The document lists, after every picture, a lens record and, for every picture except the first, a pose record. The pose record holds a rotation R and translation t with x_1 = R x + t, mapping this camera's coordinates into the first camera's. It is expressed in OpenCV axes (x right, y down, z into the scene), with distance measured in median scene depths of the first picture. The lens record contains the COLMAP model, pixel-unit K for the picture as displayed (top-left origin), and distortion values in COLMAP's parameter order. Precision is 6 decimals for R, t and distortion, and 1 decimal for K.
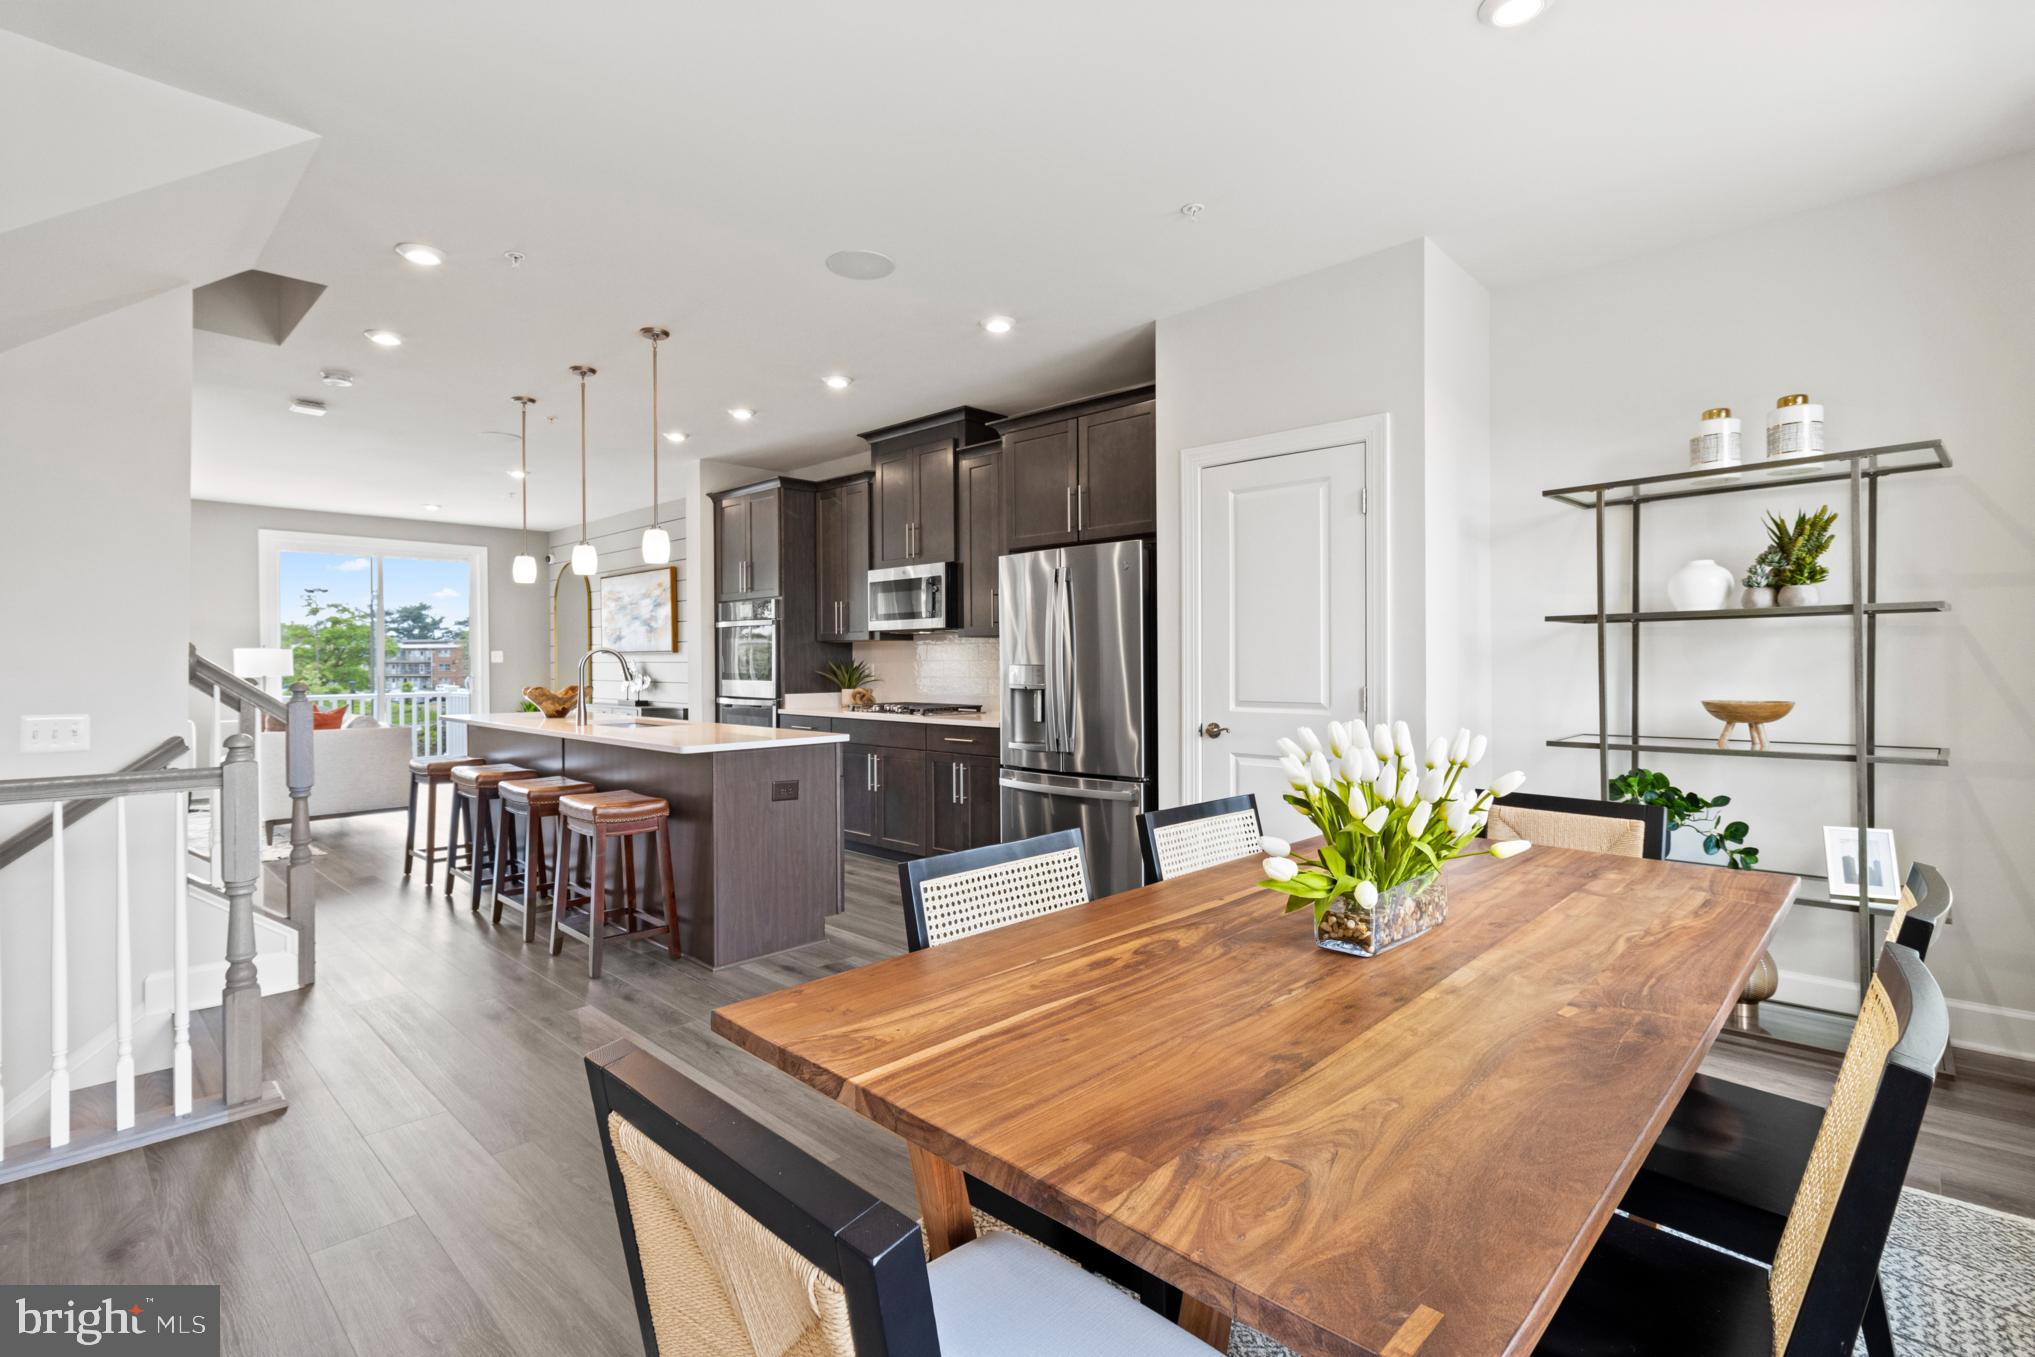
lens RADIAL K [[946.6, 0, 1018.4], [0, 946.6, 675.6], [0, 0, 1]] dist [0.005027, 0.000467]
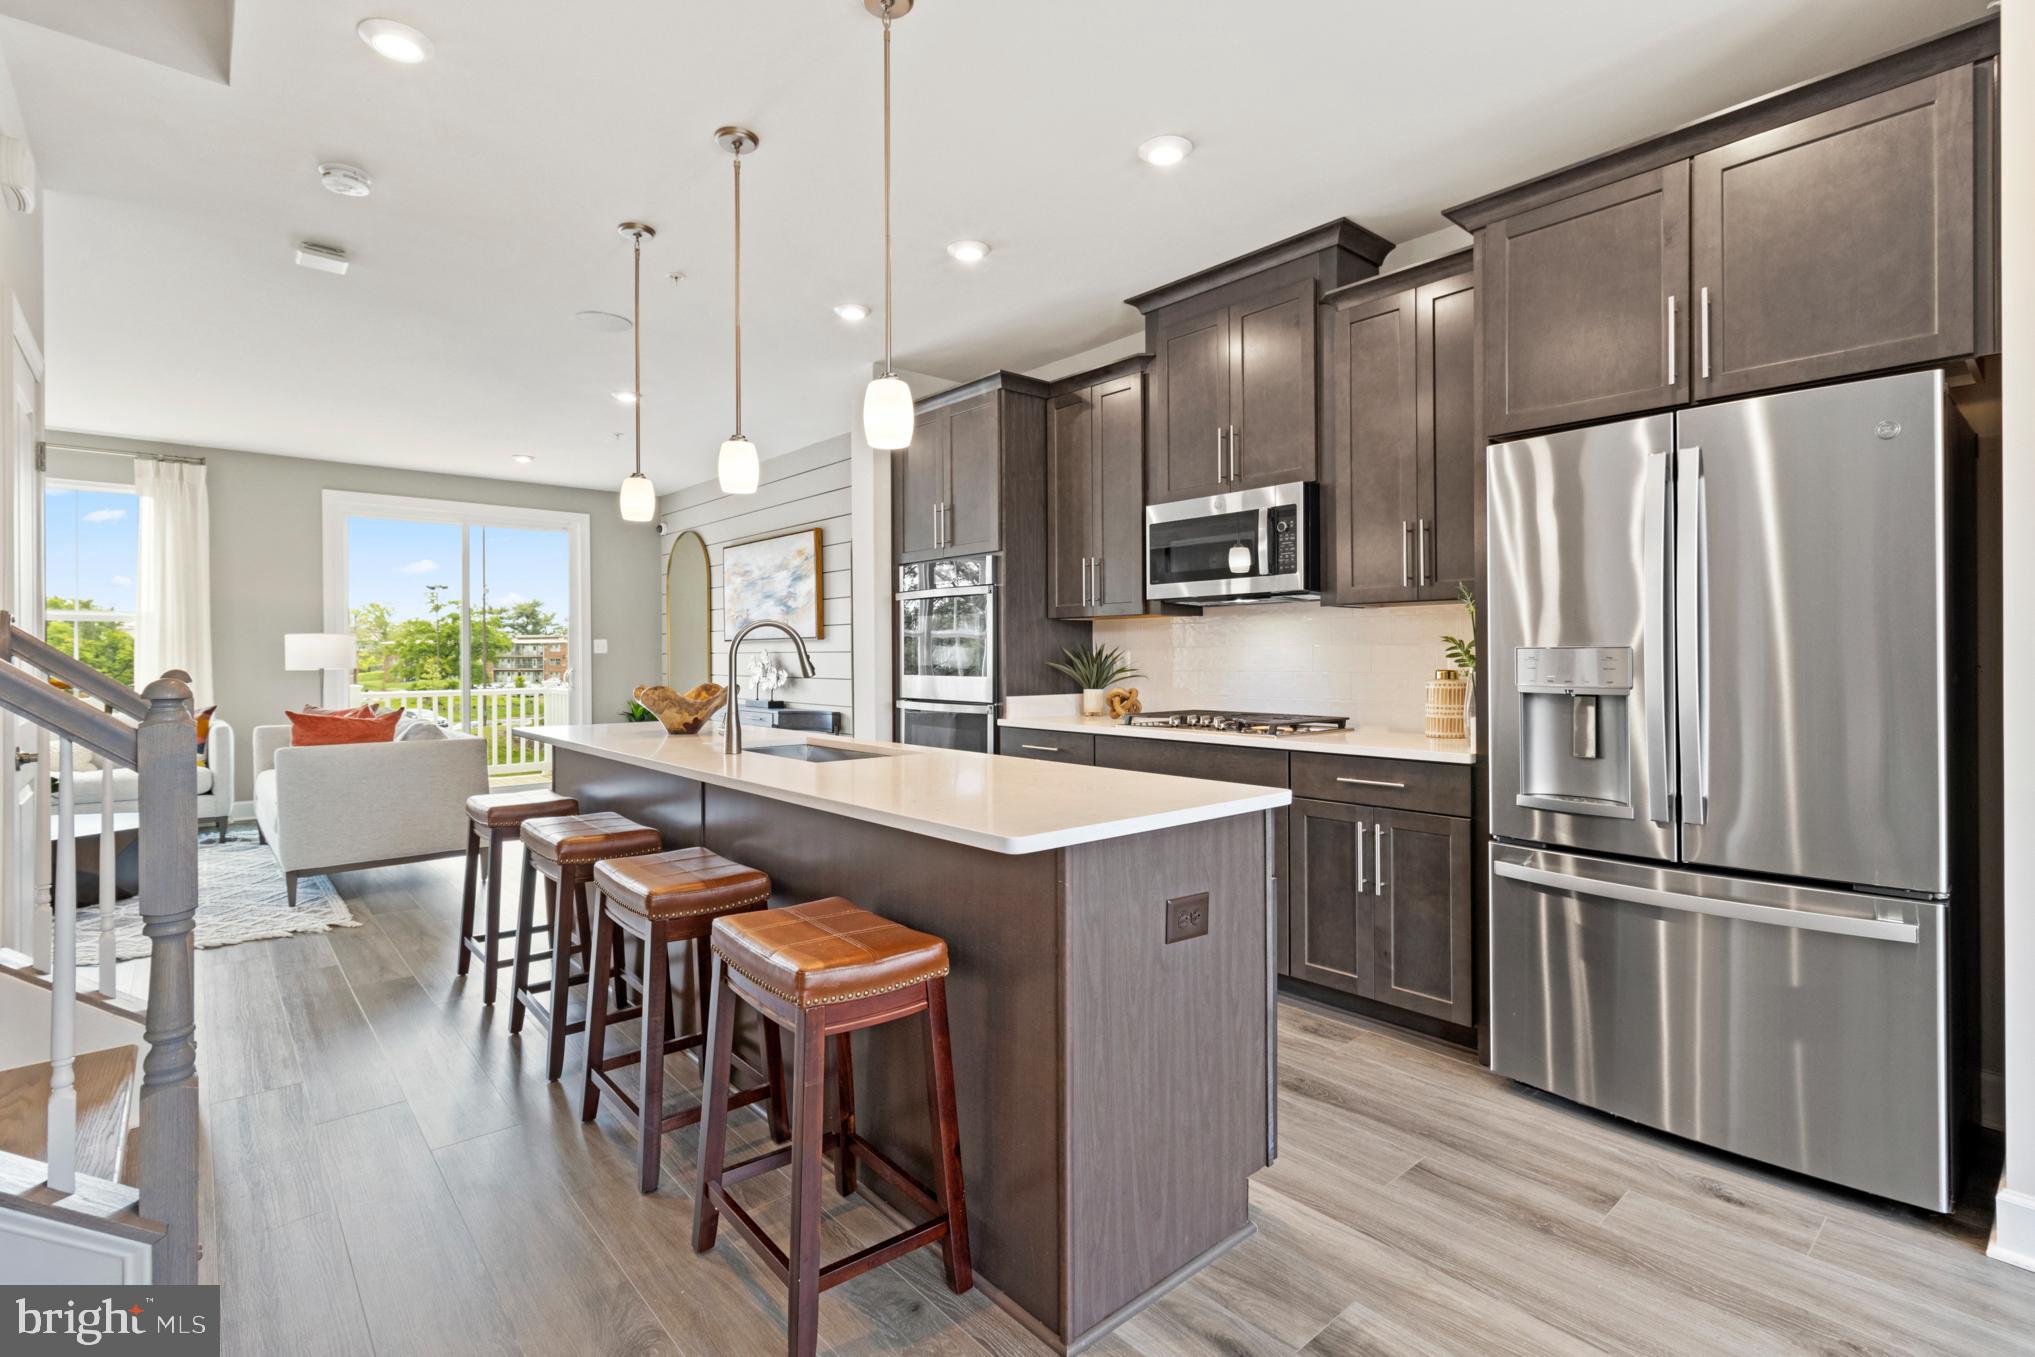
lens RADIAL K [[946.6, 0, 1015.7], [0, 946.6, 667.5], [0, 0, 1]] dist [0.005027, 0.000467]
pose [[0.995716, 0.001813, -0.092445, -0.178322], [-0.002142, 0.999992, -0.003462, 0.001348], [0.092438, 0.003646, 0.995712, 0.332970]]
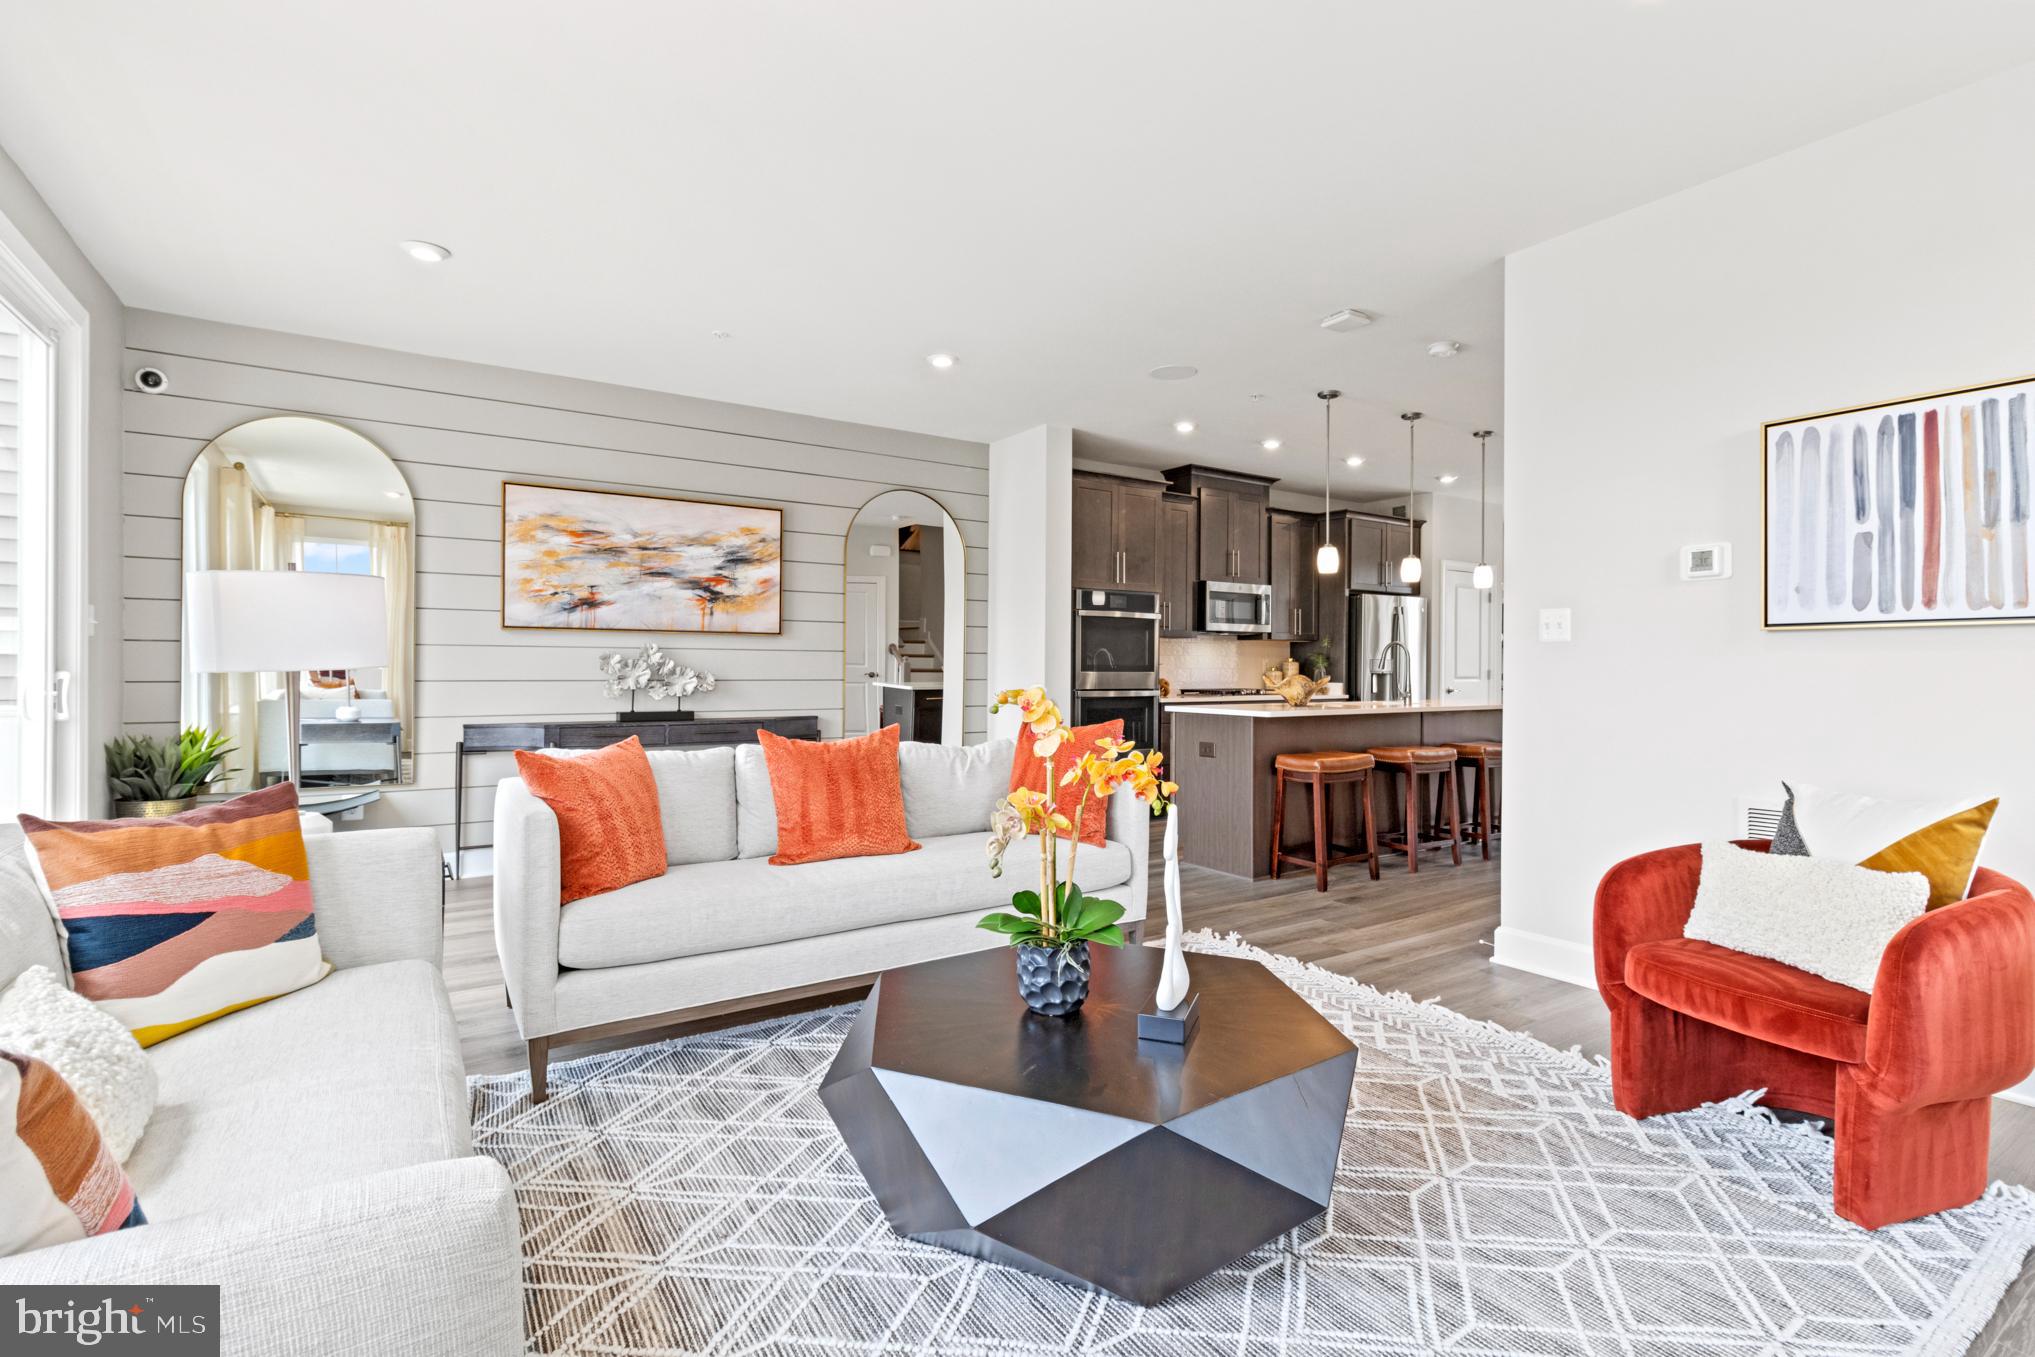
lens RADIAL K [[946.6, 0, 1012.2], [0, 946.6, 668.4], [0, 0, 1]] dist [0.005027, 0.000467]
pose [[0.219490, -0.003401, 0.975609, -1.317879], [0.005503, 0.999982, 0.002248, -0.002315], [-0.975599, 0.004875, 0.219505, 0.926087]]
